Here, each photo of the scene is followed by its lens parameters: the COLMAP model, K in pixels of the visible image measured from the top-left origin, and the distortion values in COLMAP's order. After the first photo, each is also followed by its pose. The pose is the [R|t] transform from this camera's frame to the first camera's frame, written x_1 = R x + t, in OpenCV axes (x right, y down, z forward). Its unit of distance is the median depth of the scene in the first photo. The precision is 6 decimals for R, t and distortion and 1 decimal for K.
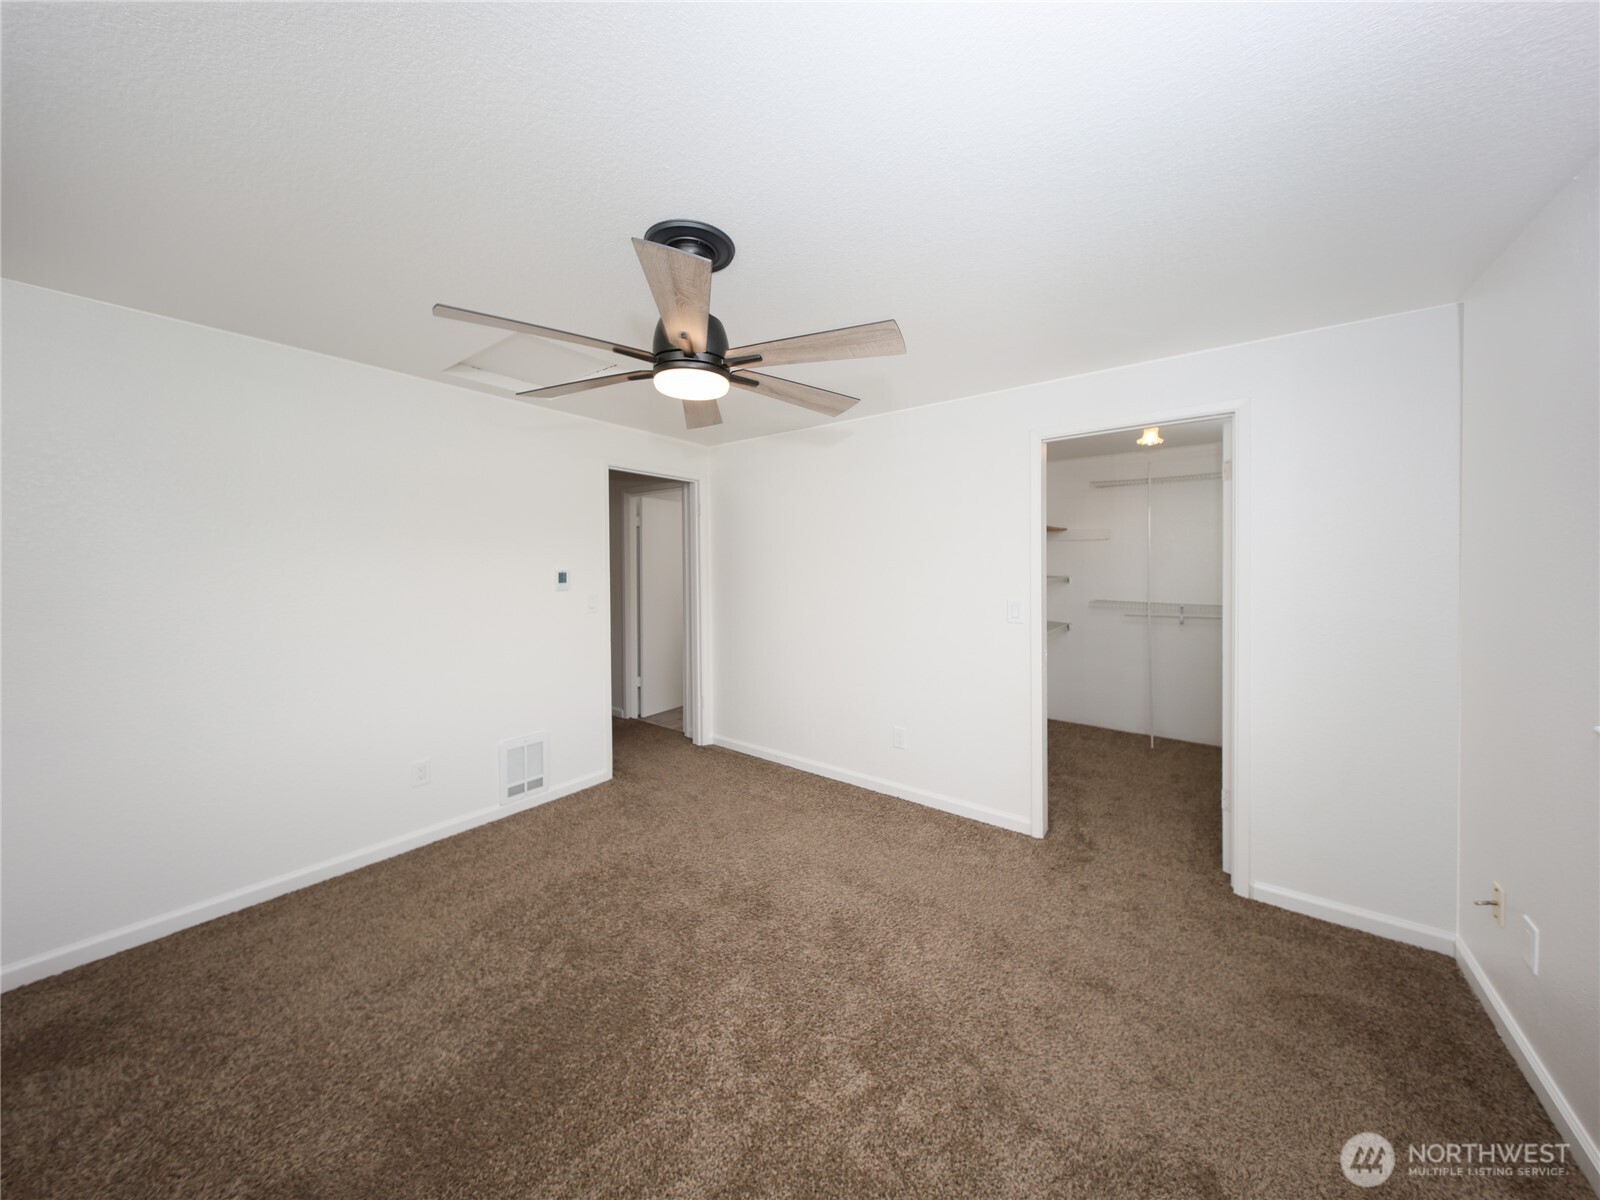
lens RADIAL K [[538.8, 0, 789.6], [0, 538.8, 583.6], [0, 0, 1]] dist [-0.000287, -0.000089]
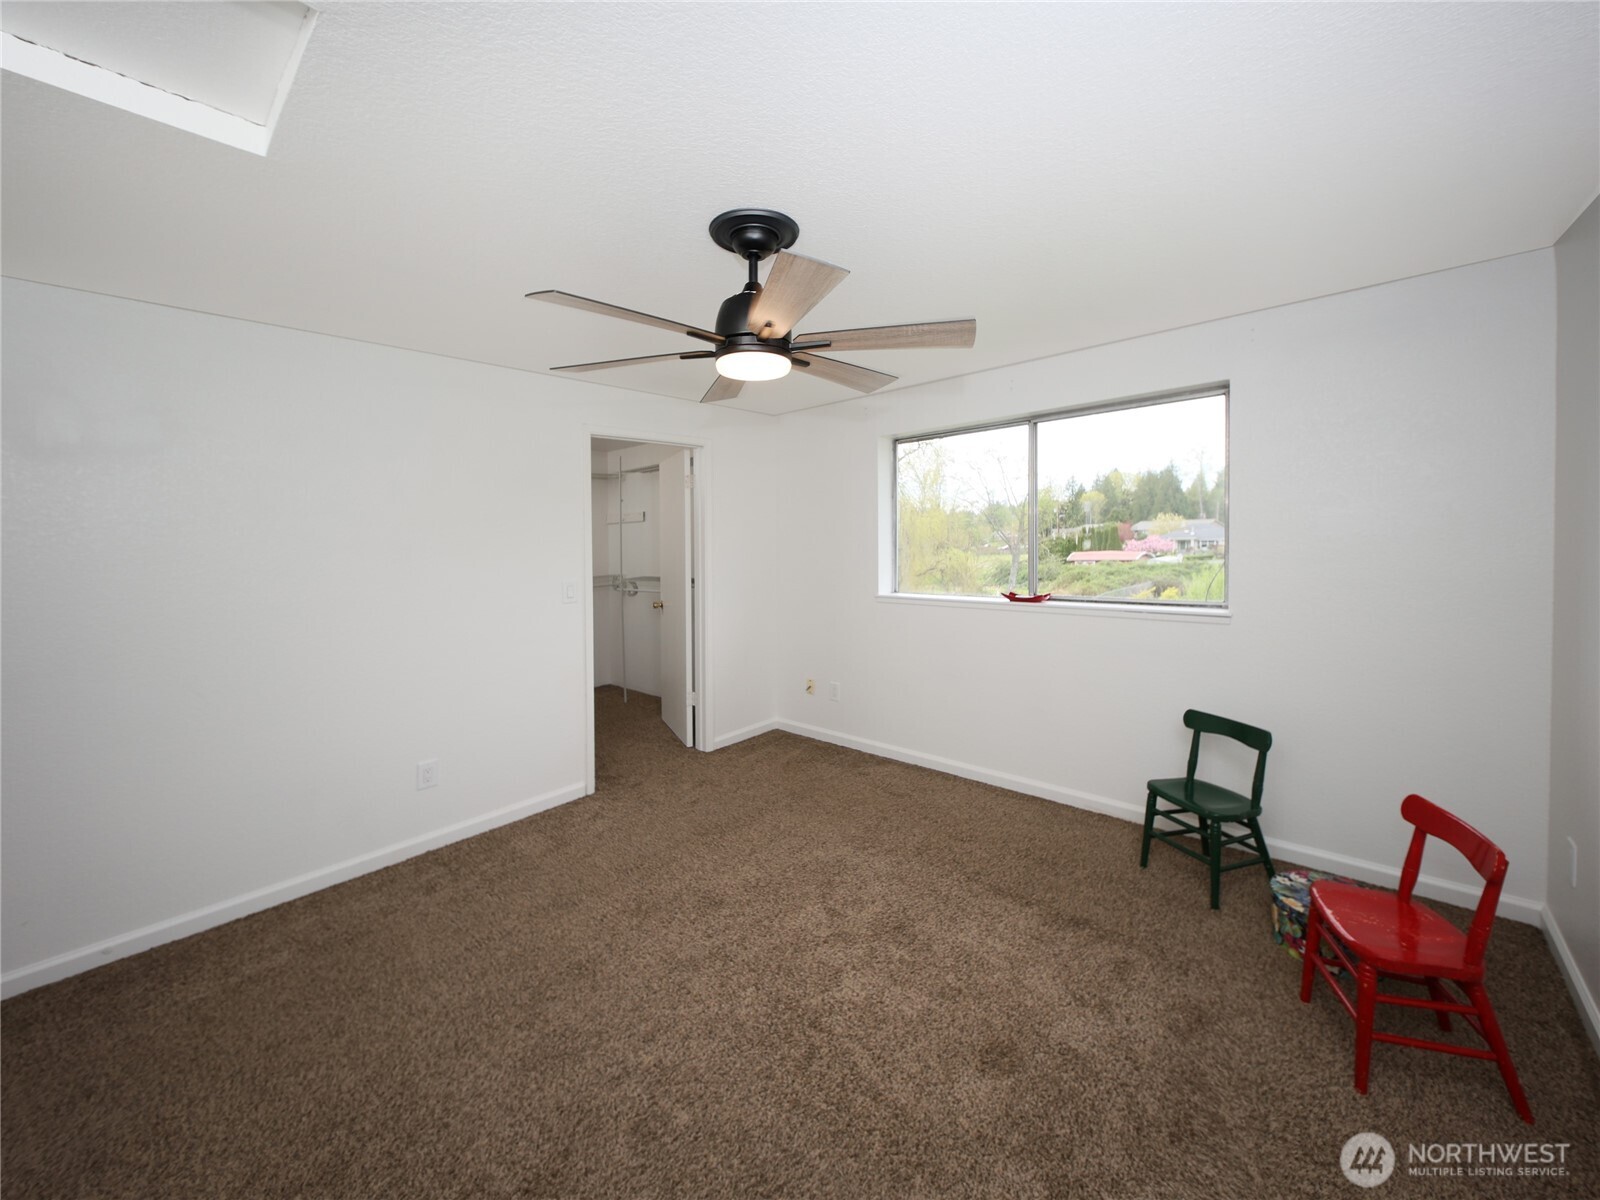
lens RADIAL K [[621.9, 0, 816.1], [0, 621.9, 577.1], [0, 0, 1]] dist [-0.012155, -0.000051]
pose [[0.997412, 0.004690, 0.071741, -0.149699], [-0.005056, 0.999975, 0.004921, 0.013290], [-0.071716, -0.005271, 0.997411, -0.154737]]
